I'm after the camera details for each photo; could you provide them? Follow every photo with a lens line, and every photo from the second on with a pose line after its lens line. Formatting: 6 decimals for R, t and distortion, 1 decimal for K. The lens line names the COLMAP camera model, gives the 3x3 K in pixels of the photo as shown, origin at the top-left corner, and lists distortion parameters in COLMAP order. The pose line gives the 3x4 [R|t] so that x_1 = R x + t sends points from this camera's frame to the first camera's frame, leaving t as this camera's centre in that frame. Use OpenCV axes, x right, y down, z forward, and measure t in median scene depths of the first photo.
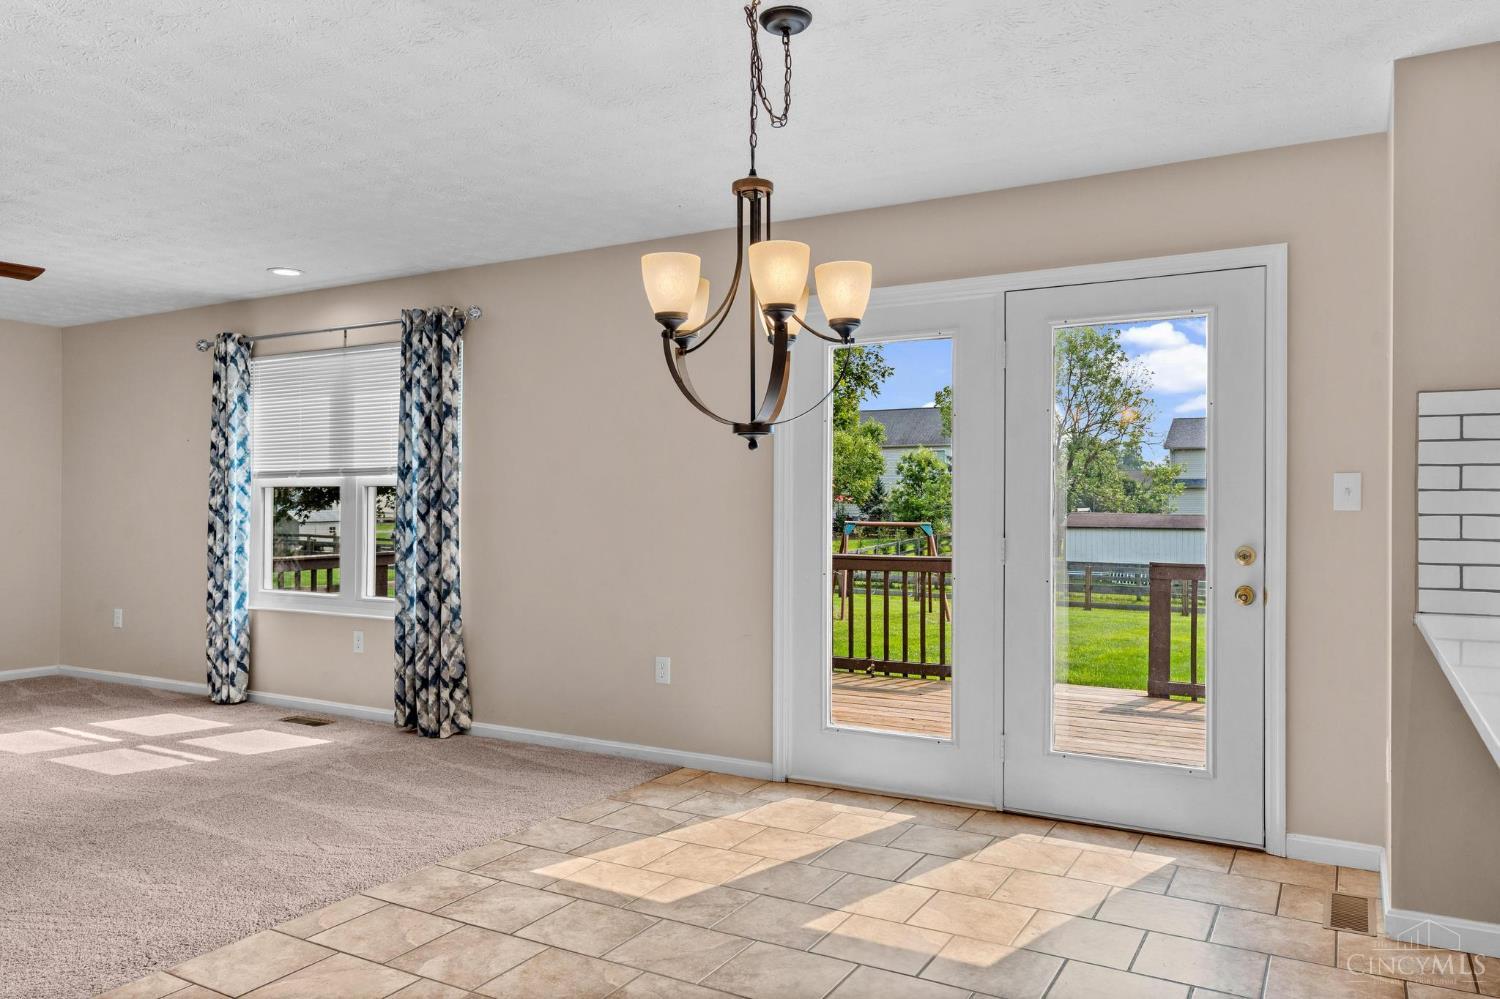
lens RADIAL K [[1055.4, 0, 750.0], [0, 1055.4, 499.5], [0, 0, 1]] dist [-0.005842, -0.001898]
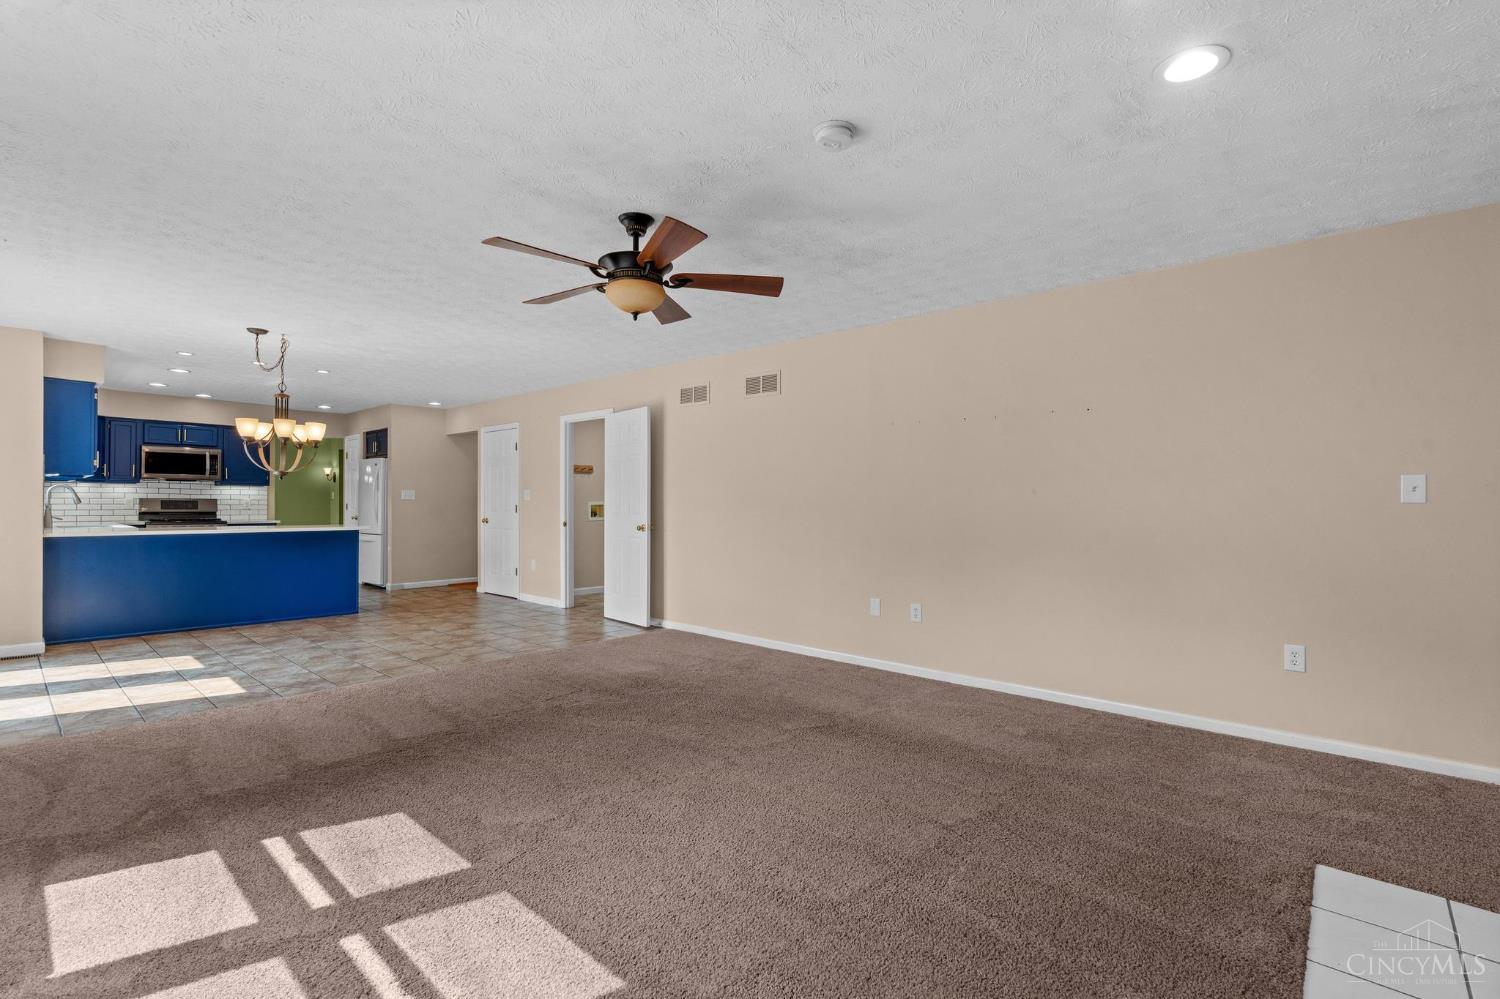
lens RADIAL K [[684.2, 0, 750.0], [0, 684.2, 499.5], [0, 0, 1]] dist [-0.002650, 0.000473]
pose [[-0.975944, -0.008492, 0.217856, -0.842925], [-0.011756, 0.999837, -0.013692, 0.010925], [-0.217704, -0.015924, -0.975885, 1.255071]]
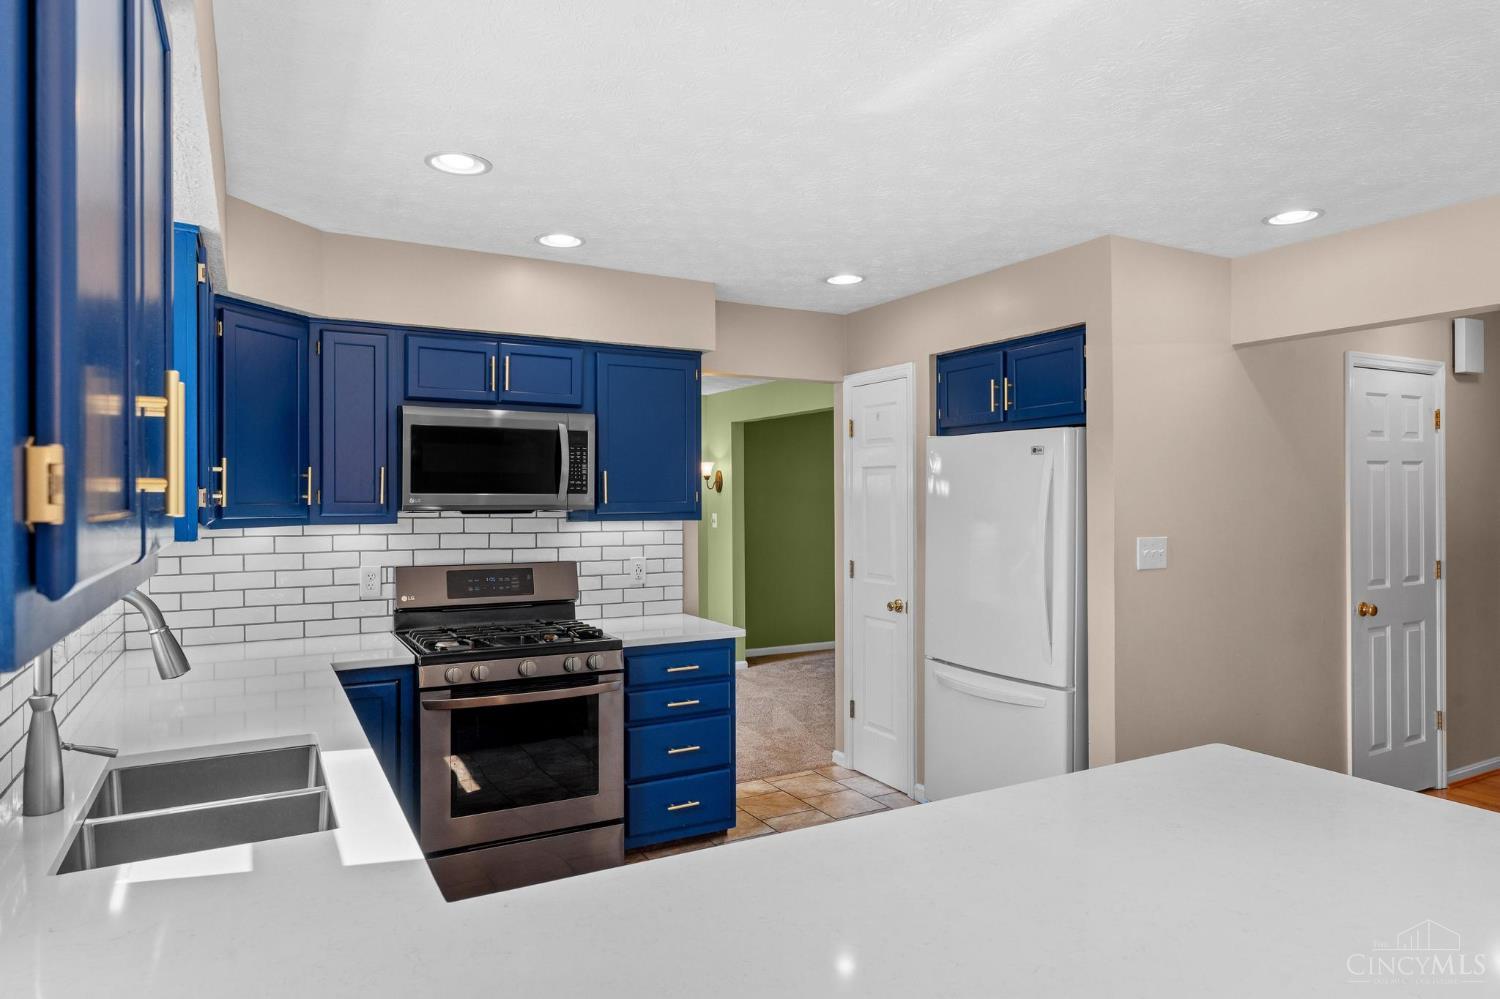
lens RADIAL K [[910.8, 0, 742.0], [0, 910.8, 500.9], [0, 0, 1]] dist [-0.001331, -0.000166]
pose [[-0.851307, -0.005013, 0.524645, 0.242251], [-0.007285, 0.999971, -0.002267, -0.046060], [-0.524618, -0.005752, -0.851318, 0.507673]]
